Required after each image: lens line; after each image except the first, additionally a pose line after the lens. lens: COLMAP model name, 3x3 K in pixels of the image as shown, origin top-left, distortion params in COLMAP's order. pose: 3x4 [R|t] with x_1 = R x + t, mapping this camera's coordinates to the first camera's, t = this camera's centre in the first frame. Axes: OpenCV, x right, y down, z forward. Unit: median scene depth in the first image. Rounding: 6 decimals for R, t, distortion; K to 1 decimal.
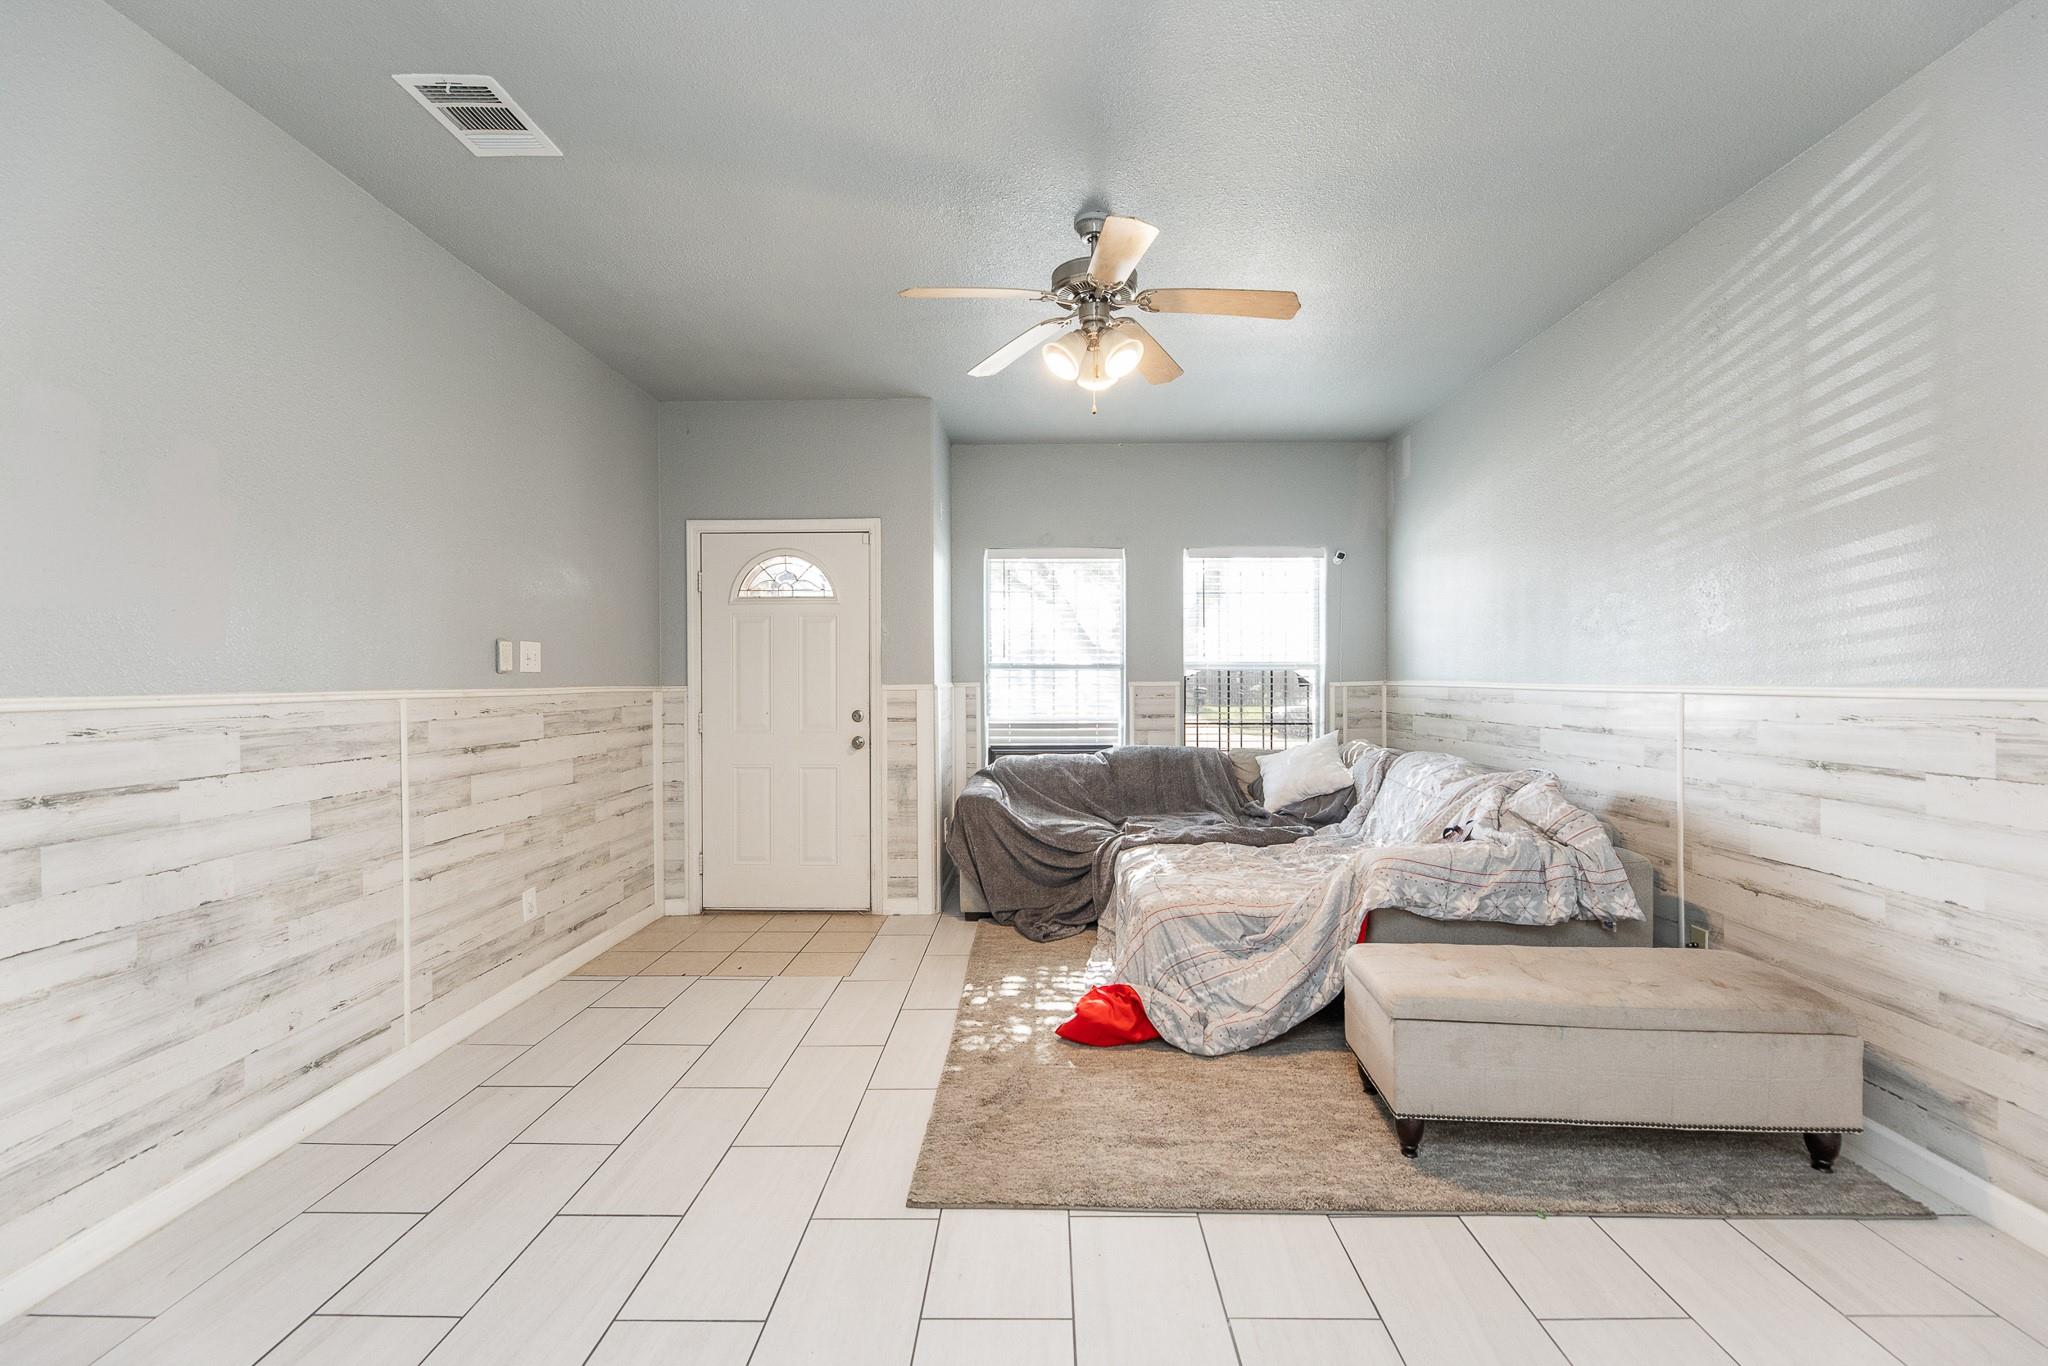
lens RADIAL K [[828.2, 0, 1038.5], [0, 828.2, 676.1], [0, 0, 1]] dist [-0.002330, 0.000013]
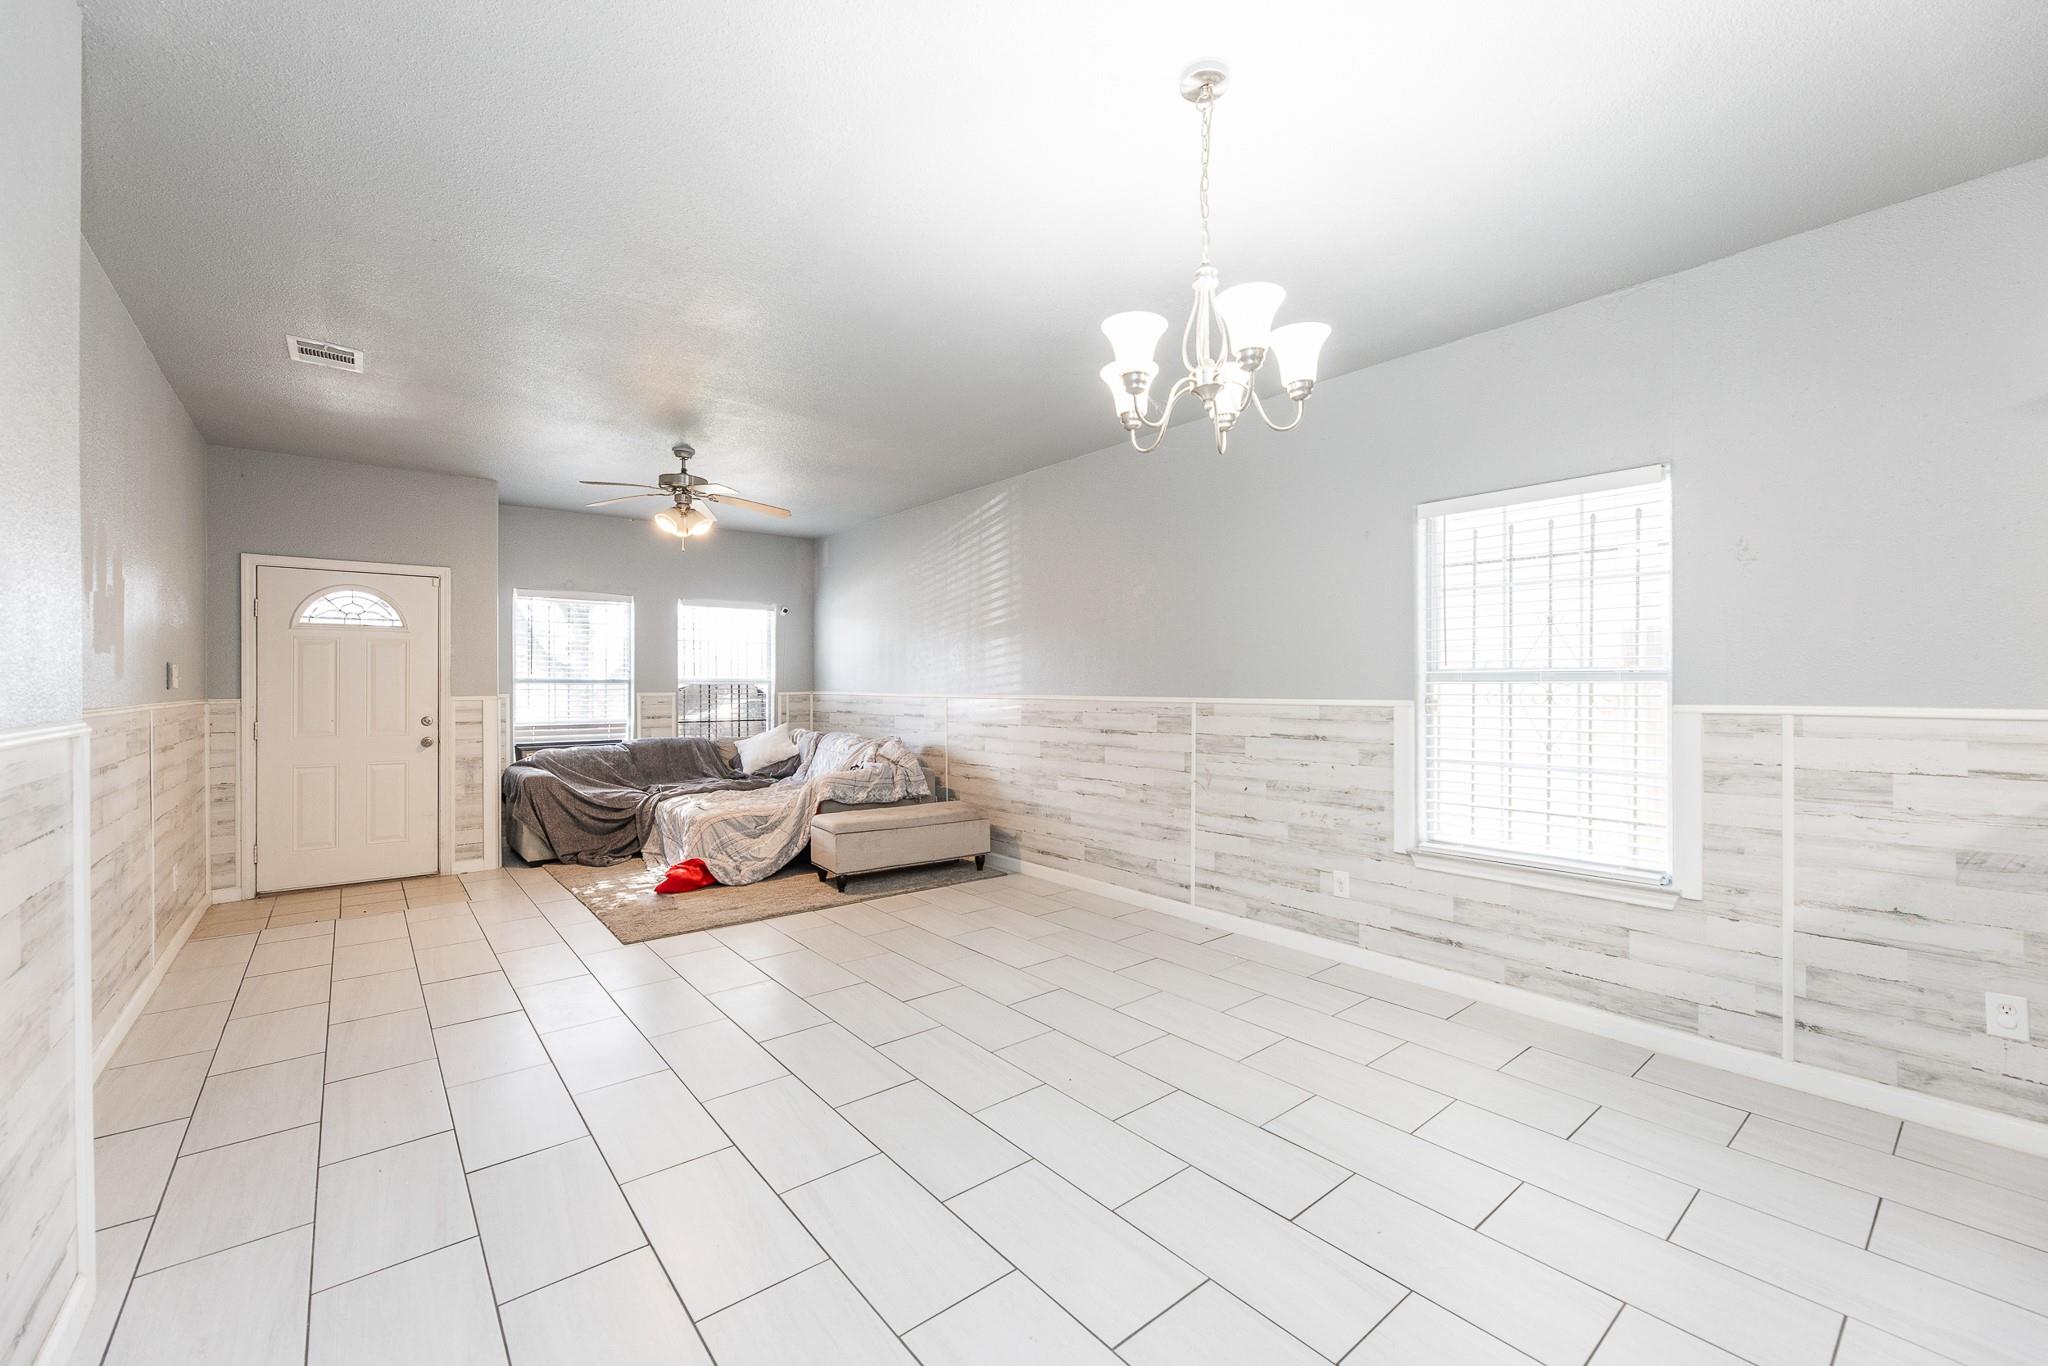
lens RADIAL K [[828.2, 0, 1029.8], [0, 828.2, 694.1], [0, 0, 1]] dist [-0.002330, 0.000013]
pose [[0.771972, -0.006126, 0.635627, -0.343752], [-0.002082, 0.999924, 0.012167, -0.012002], [-0.635653, -0.010716, 0.771901, -0.628332]]
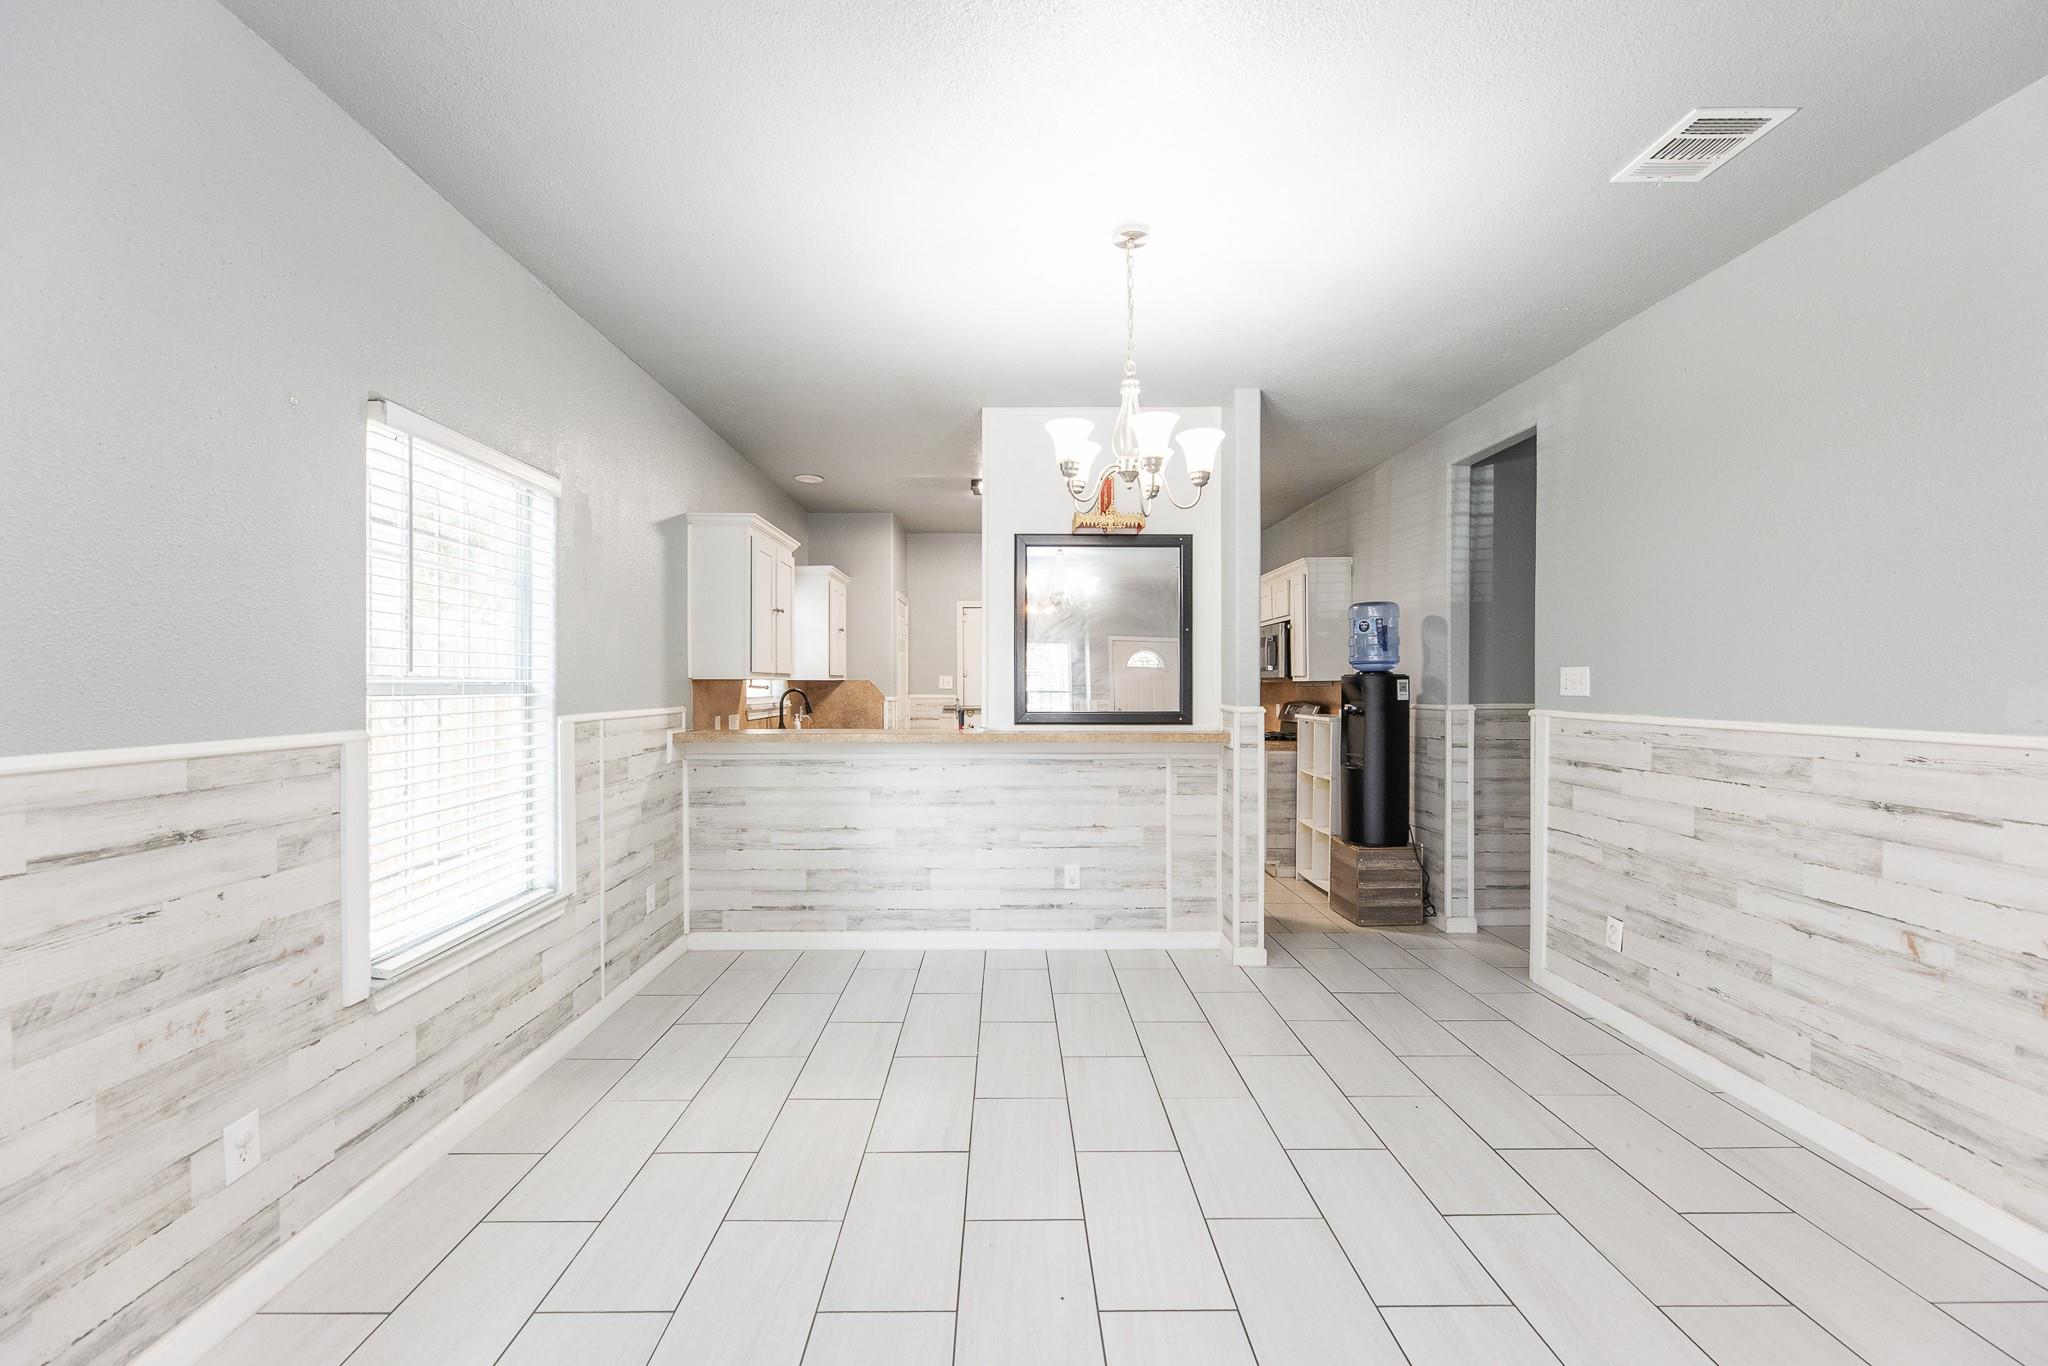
lens RADIAL K [[828.2, 0, 1020.8], [0, 828.2, 682.9], [0, 0, 1]] dist [-0.002330, 0.000013]
pose [[-0.999798, 0.002804, -0.019883, 0.096039], [0.002869, 0.999991, -0.003263, -0.020850], [0.019873, -0.003319, -0.999797, 0.231623]]
